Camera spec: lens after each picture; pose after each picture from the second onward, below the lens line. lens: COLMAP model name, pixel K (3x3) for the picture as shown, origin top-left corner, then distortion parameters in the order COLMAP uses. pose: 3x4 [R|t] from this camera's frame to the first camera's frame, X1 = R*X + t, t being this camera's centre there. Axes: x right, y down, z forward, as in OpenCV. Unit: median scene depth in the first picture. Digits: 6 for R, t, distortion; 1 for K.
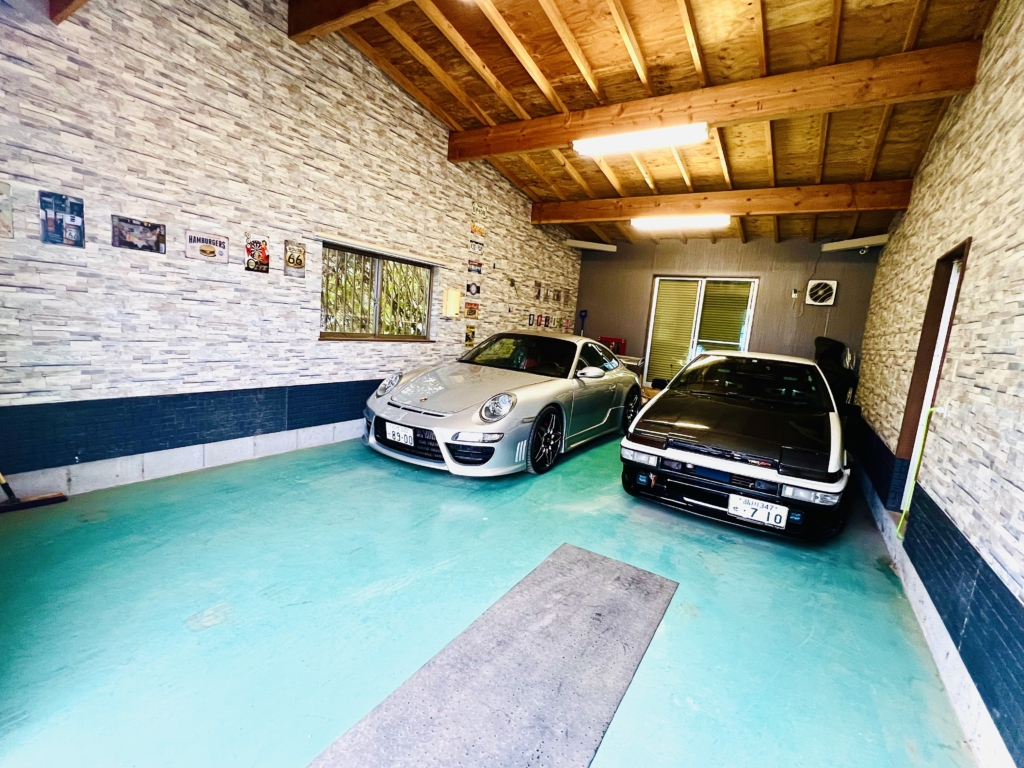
lens RADIAL K [[463.7, 0, 512.4], [0, 463.7, 382.7], [0, 0, 1]] dist [0.003422, -0.000235]
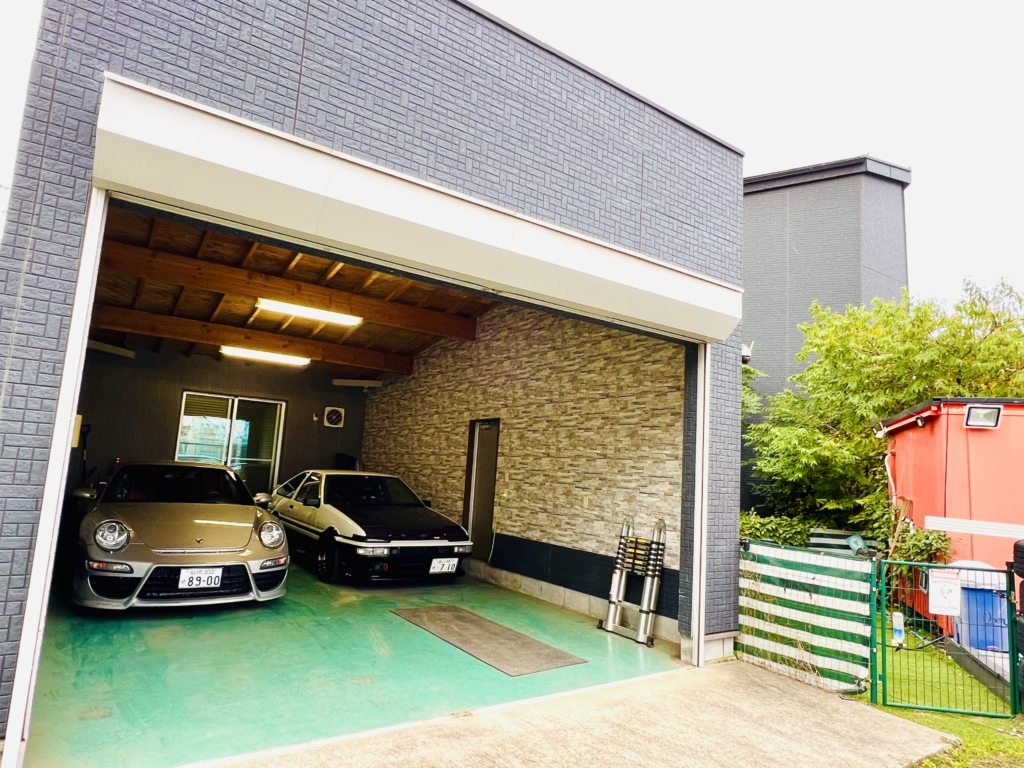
lens RADIAL K [[631.0, 0, 513.0], [0, 631.0, 384.4], [0, 0, 1]] dist [-0.008170, -0.002804]
pose [[0.394600, 0.062579, 0.916720, -1.287222], [0.096260, 0.989373, -0.108973, -0.091141], [-0.913797, 0.131244, 0.384382, -0.188334]]
